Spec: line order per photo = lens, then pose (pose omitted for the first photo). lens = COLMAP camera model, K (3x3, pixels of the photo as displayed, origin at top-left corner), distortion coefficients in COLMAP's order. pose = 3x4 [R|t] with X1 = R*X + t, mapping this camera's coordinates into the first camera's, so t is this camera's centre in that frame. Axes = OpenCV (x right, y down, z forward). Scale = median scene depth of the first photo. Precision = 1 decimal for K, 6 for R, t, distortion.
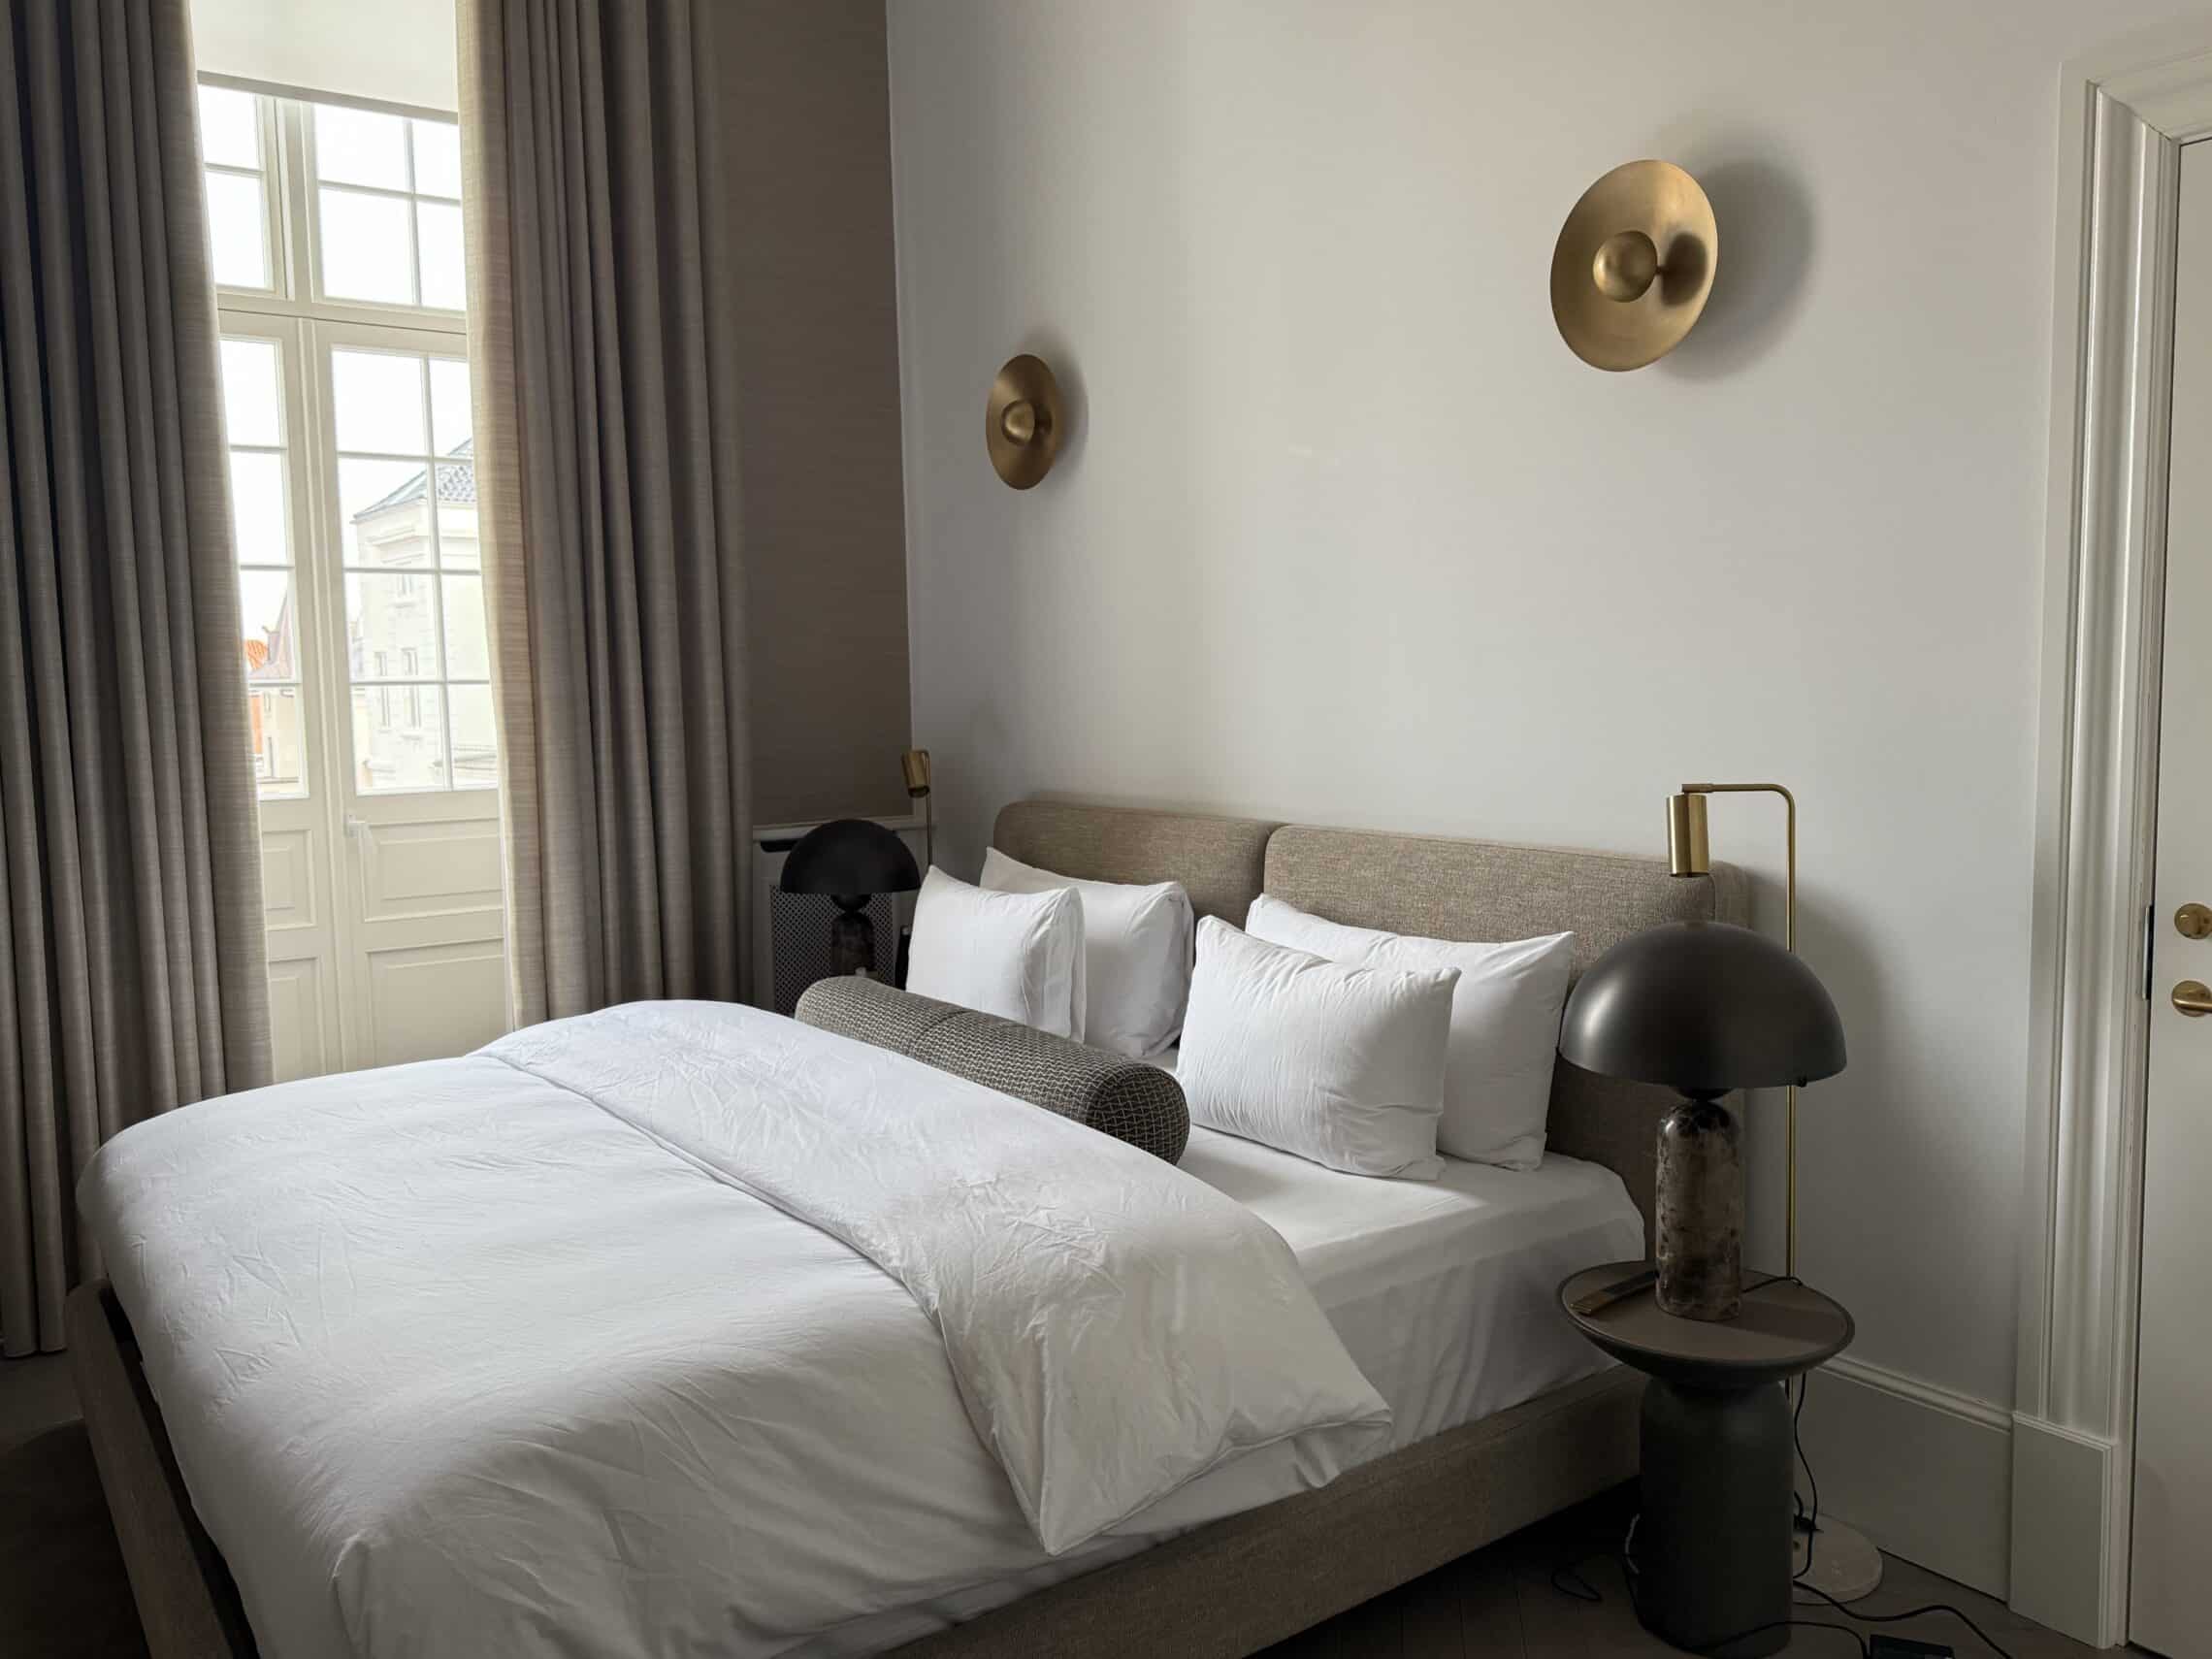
lens RADIAL K [[1616.7, 0, 1110.4], [0, 1616.7, 822.4], [0, 0, 1]] dist [0.009325, -0.041613]
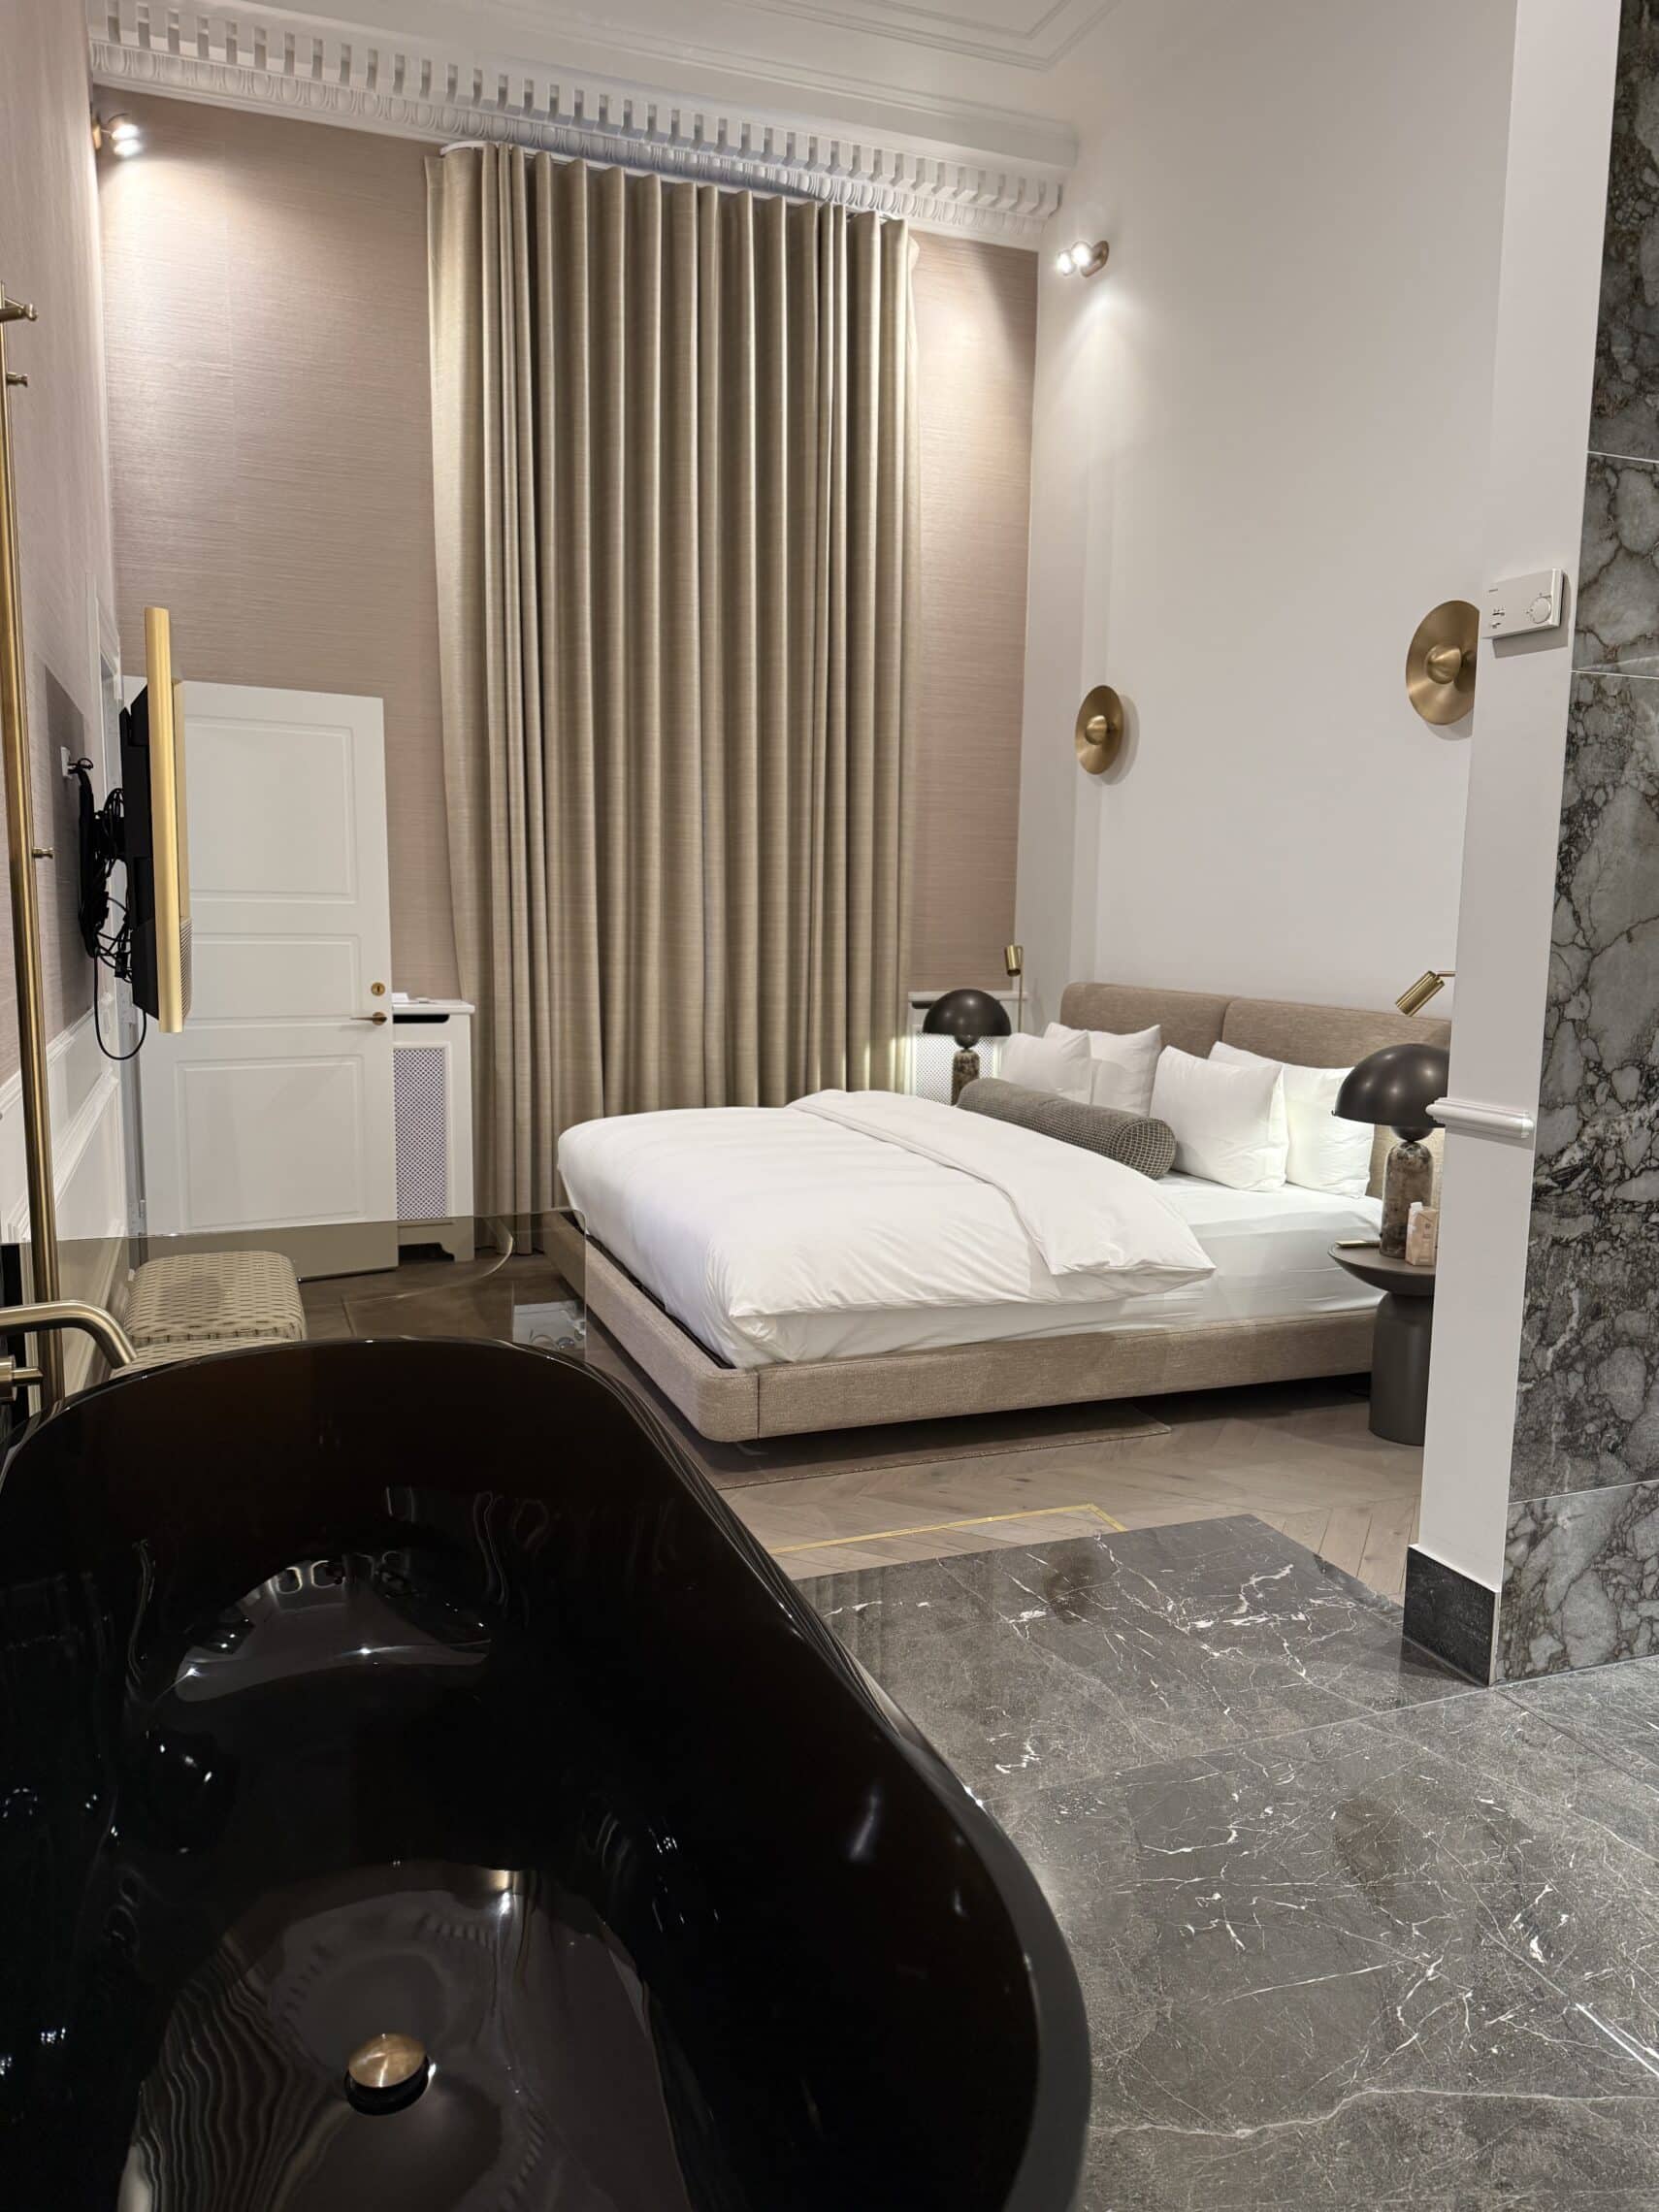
lens RADIAL K [[1559.3, 0, 830.7], [0, 1559.3, 1107.4], [0, 0, 1]] dist [-0.002934, -0.002683]
pose [[0.965364, 0.065376, -0.252583, 0.091151], [-0.053788, 0.997170, 0.052522, 0.038497], [0.255302, -0.037117, 0.966149, -0.457397]]
